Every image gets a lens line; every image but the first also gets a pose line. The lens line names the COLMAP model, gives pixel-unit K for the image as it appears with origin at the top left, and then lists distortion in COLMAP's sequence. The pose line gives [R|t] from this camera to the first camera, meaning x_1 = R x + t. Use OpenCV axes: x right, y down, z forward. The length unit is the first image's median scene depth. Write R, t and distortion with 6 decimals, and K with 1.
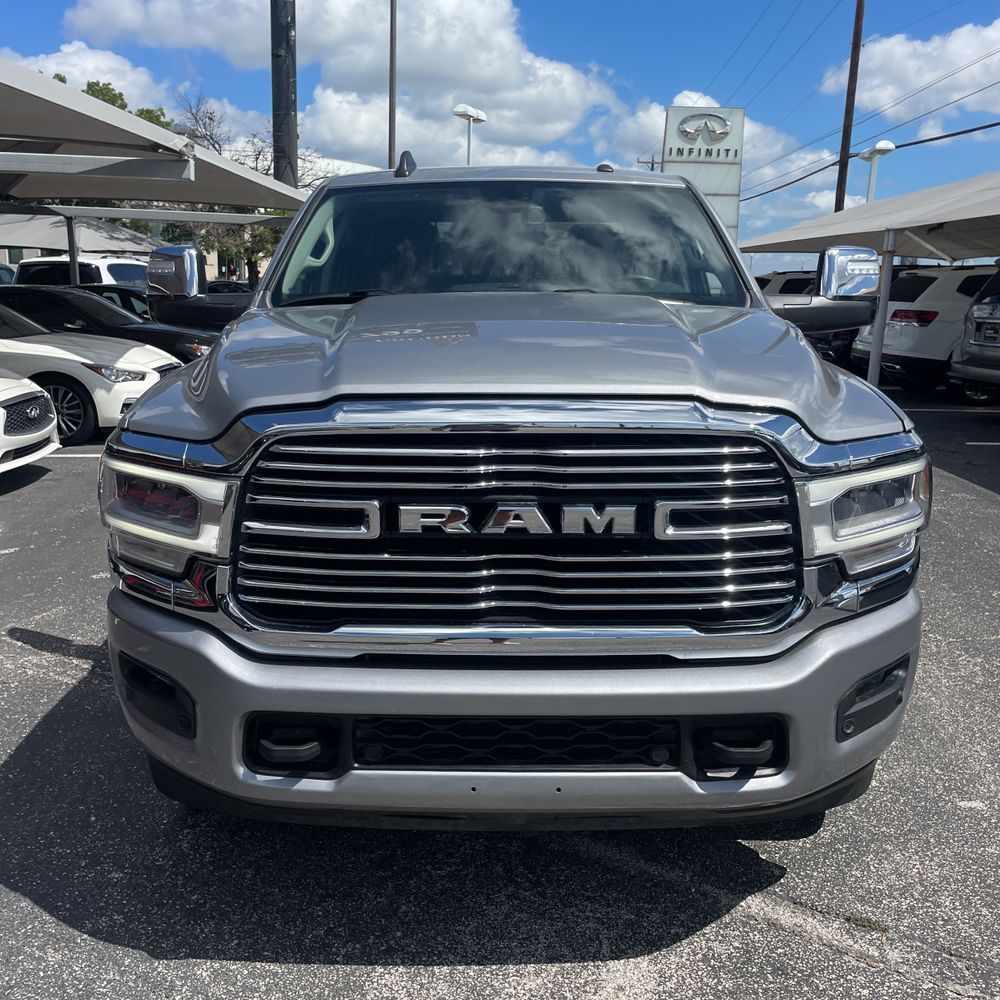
lens RADIAL K [[1002.3, 0, 487.1], [0, 1002.3, 489.5], [0, 0, 1]] dist [0.073886, -0.101325]
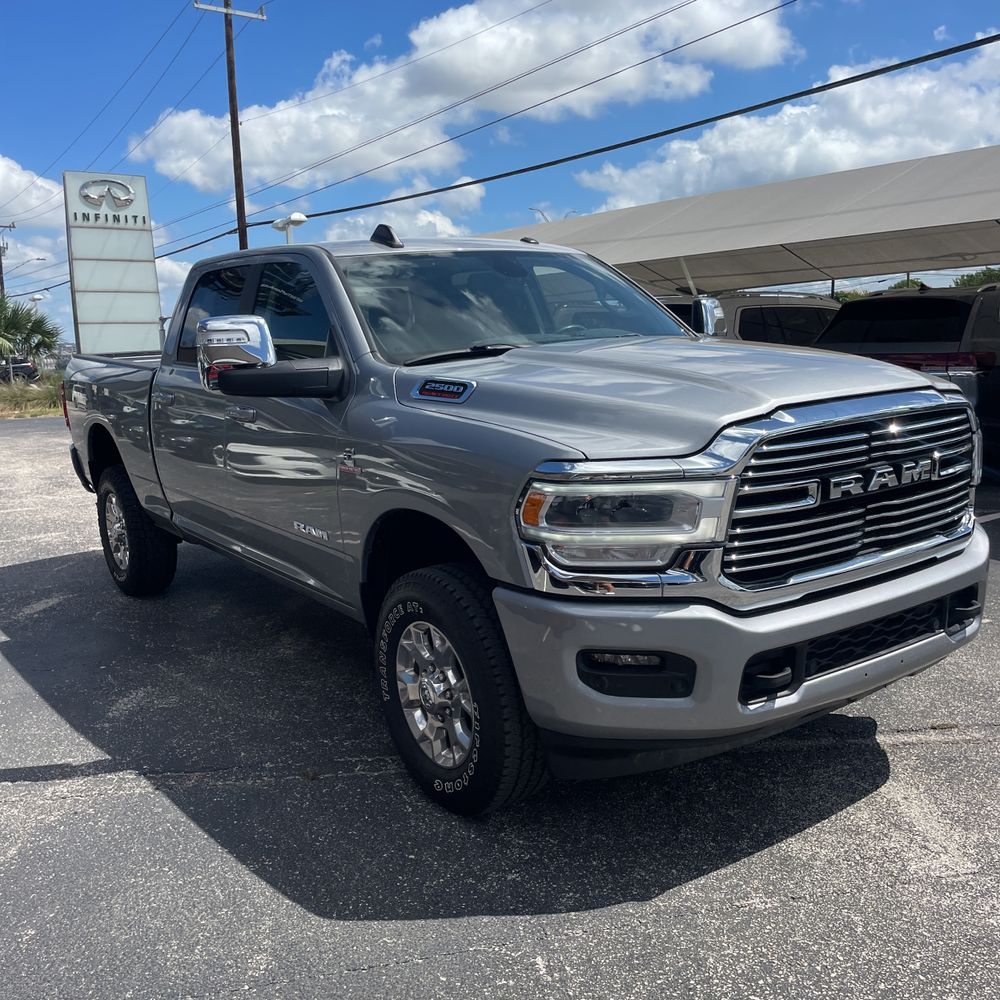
lens RADIAL K [[1002.3, 0, 487.1], [0, 1002.3, 489.5], [0, 0, 1]] dist [0.073886, -0.101325]
pose [[0.819911, -0.135231, 0.556290, -0.316976], [0.168409, 0.985680, -0.008604, -0.009731], [-0.547160, 0.100739, 0.830944, 0.020732]]
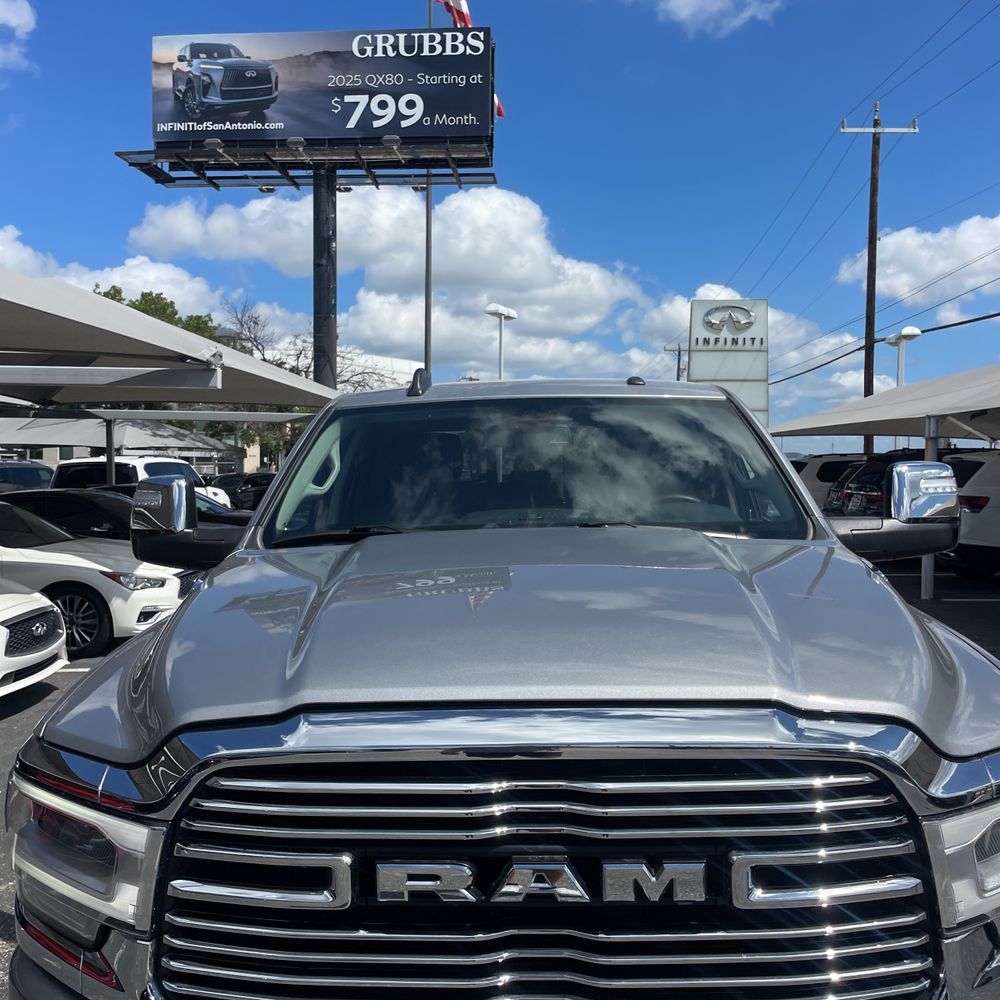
lens RADIAL K [[1001.1, 0, 491.1], [0, 1001.1, 471.5], [0, 0, 1]] dist [0.106392, -0.159199]
pose [[0.999298, -0.020157, -0.031573, 0.005814], [0.013611, 0.980654, -0.195276, -0.029068], [0.034898, 0.194710, 0.980240, 0.055506]]
